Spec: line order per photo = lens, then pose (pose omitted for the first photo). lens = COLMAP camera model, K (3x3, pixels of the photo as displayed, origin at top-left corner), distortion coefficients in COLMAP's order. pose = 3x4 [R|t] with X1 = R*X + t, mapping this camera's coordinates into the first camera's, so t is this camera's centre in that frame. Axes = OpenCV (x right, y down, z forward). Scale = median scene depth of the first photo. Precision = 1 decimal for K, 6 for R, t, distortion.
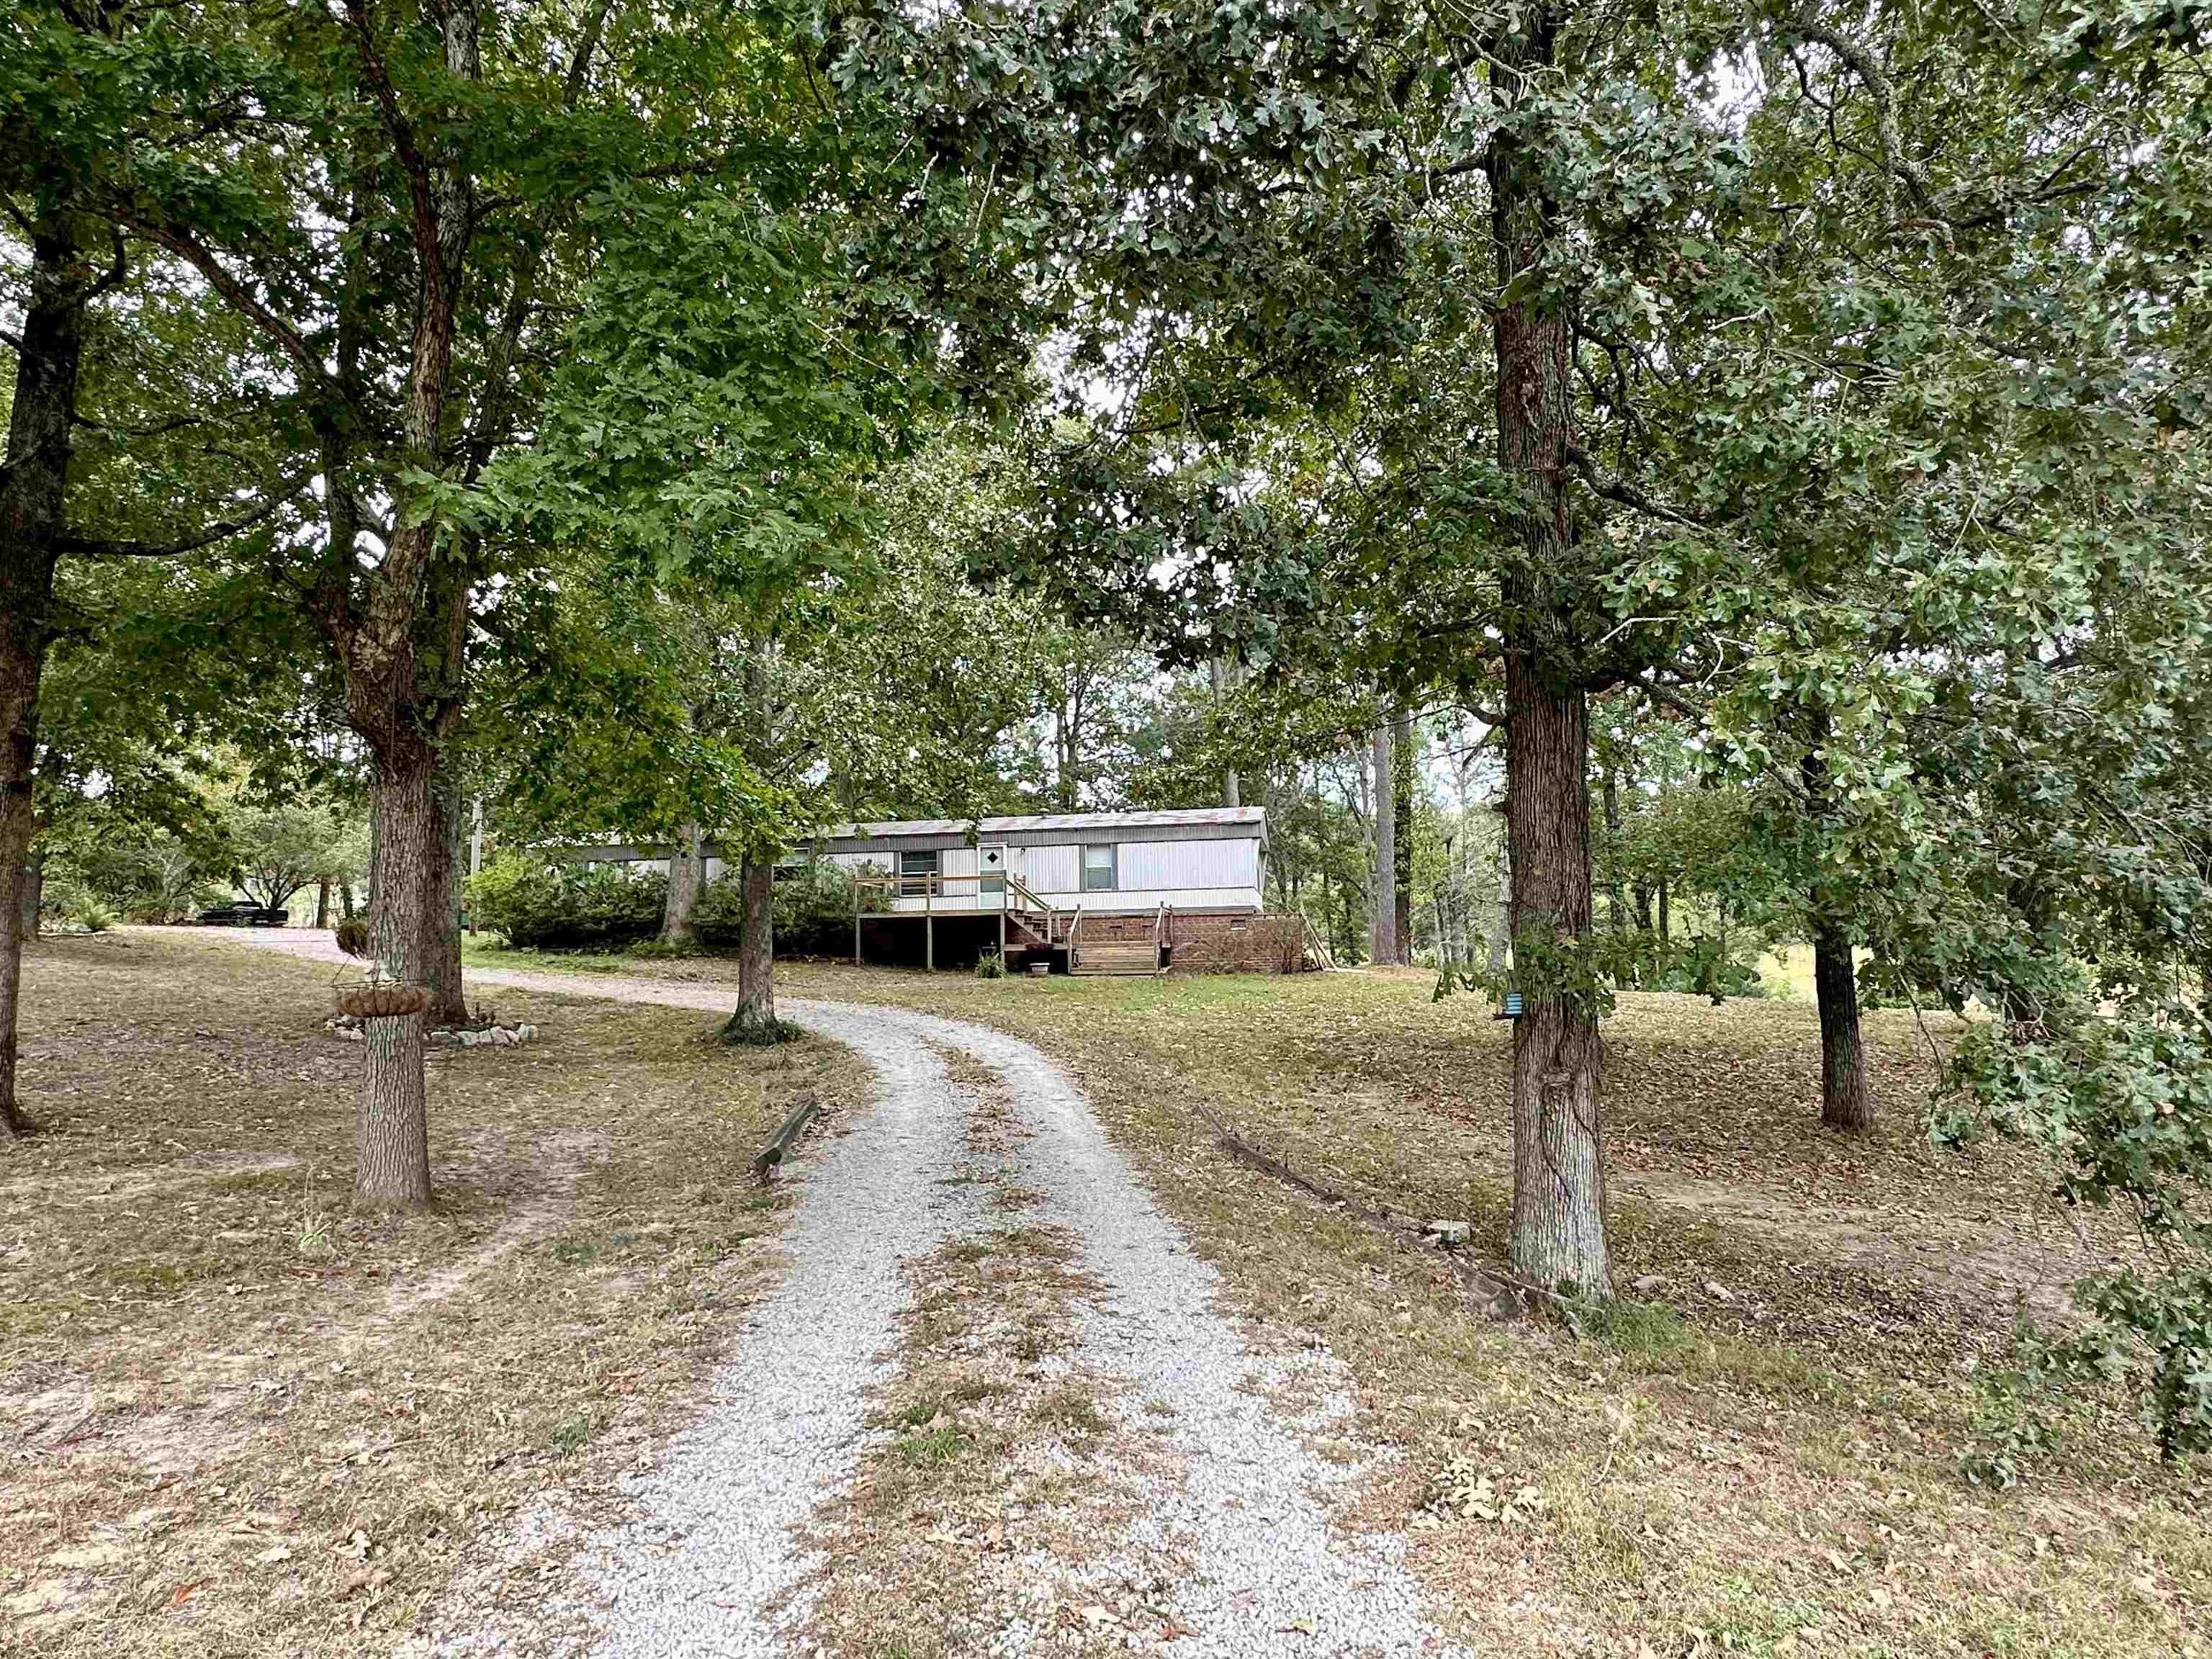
lens RADIAL K [[1277.2, 0, 1106.0], [0, 1277.2, 829.5], [0, 0, 1]] dist [-0.000246, 0.000110]
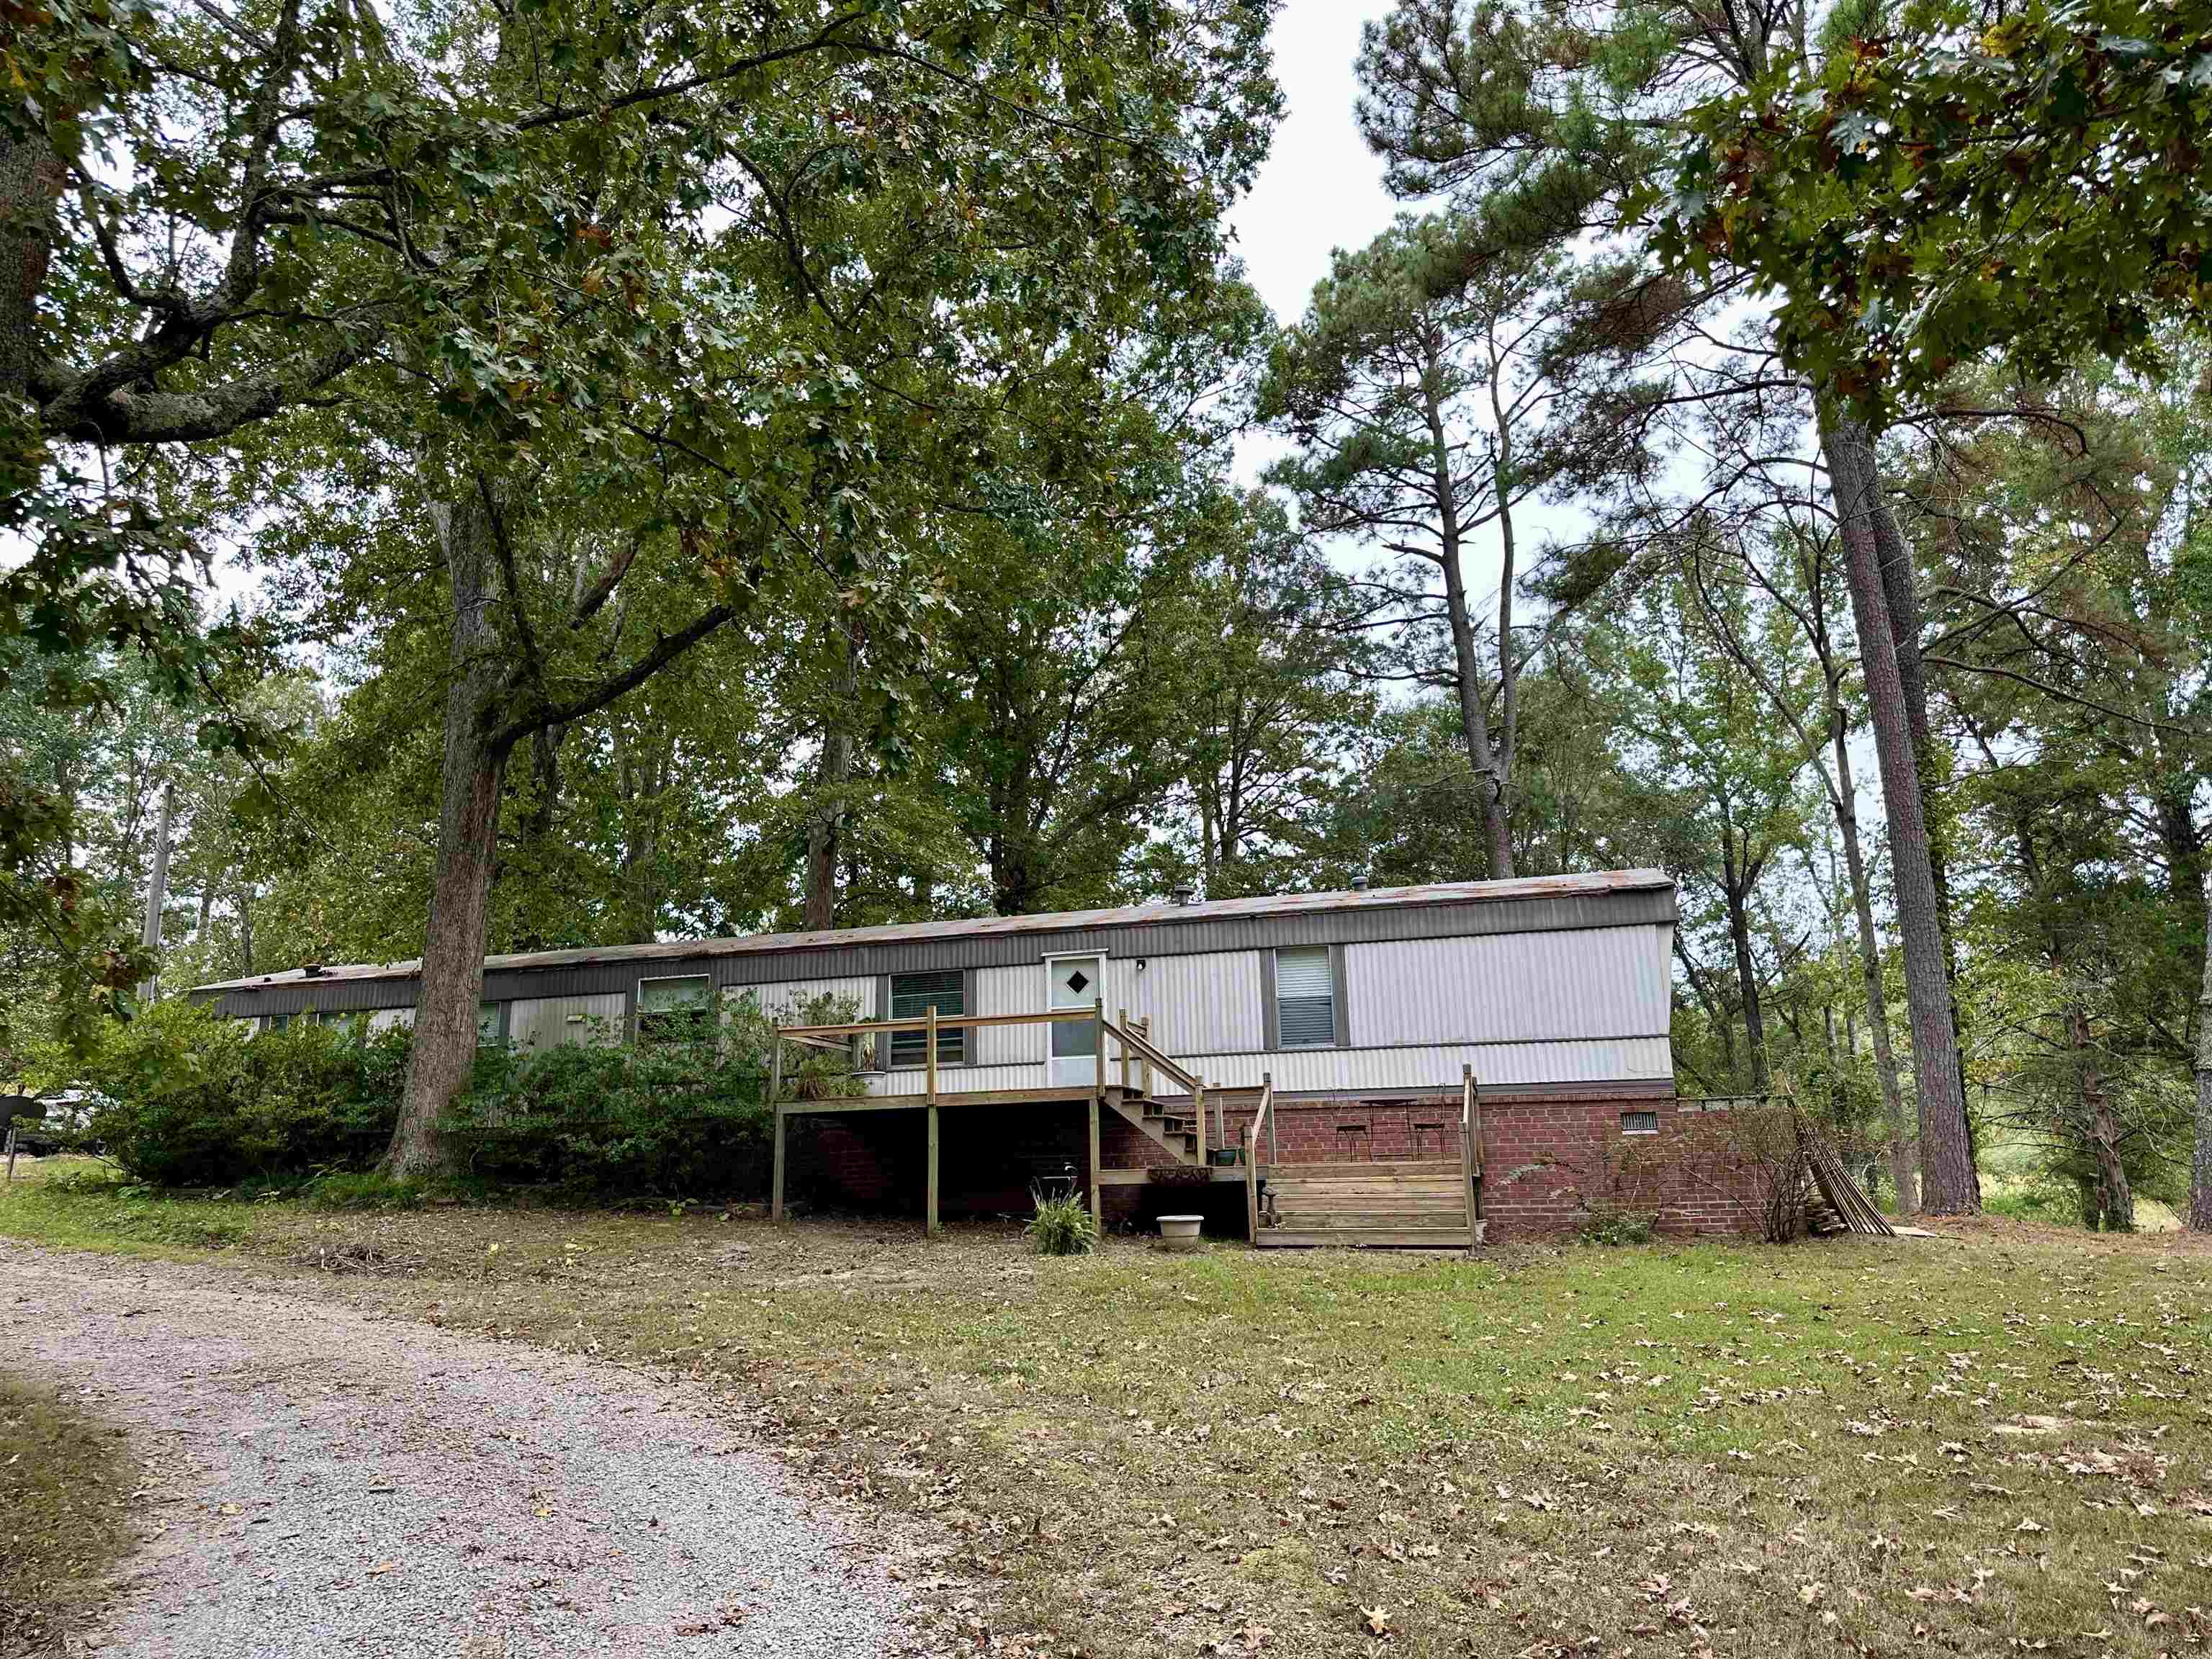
lens RADIAL K [[1541.4, 0, 1106.0], [0, 1541.4, 829.5], [0, 0, 1]] dist [0.059086, -0.003381]
pose [[0.994733, -0.028993, -0.098311, -0.021052], [0.016765, 0.992264, -0.123007, 0.038223], [0.101117, 0.120711, 0.987524, 0.446293]]
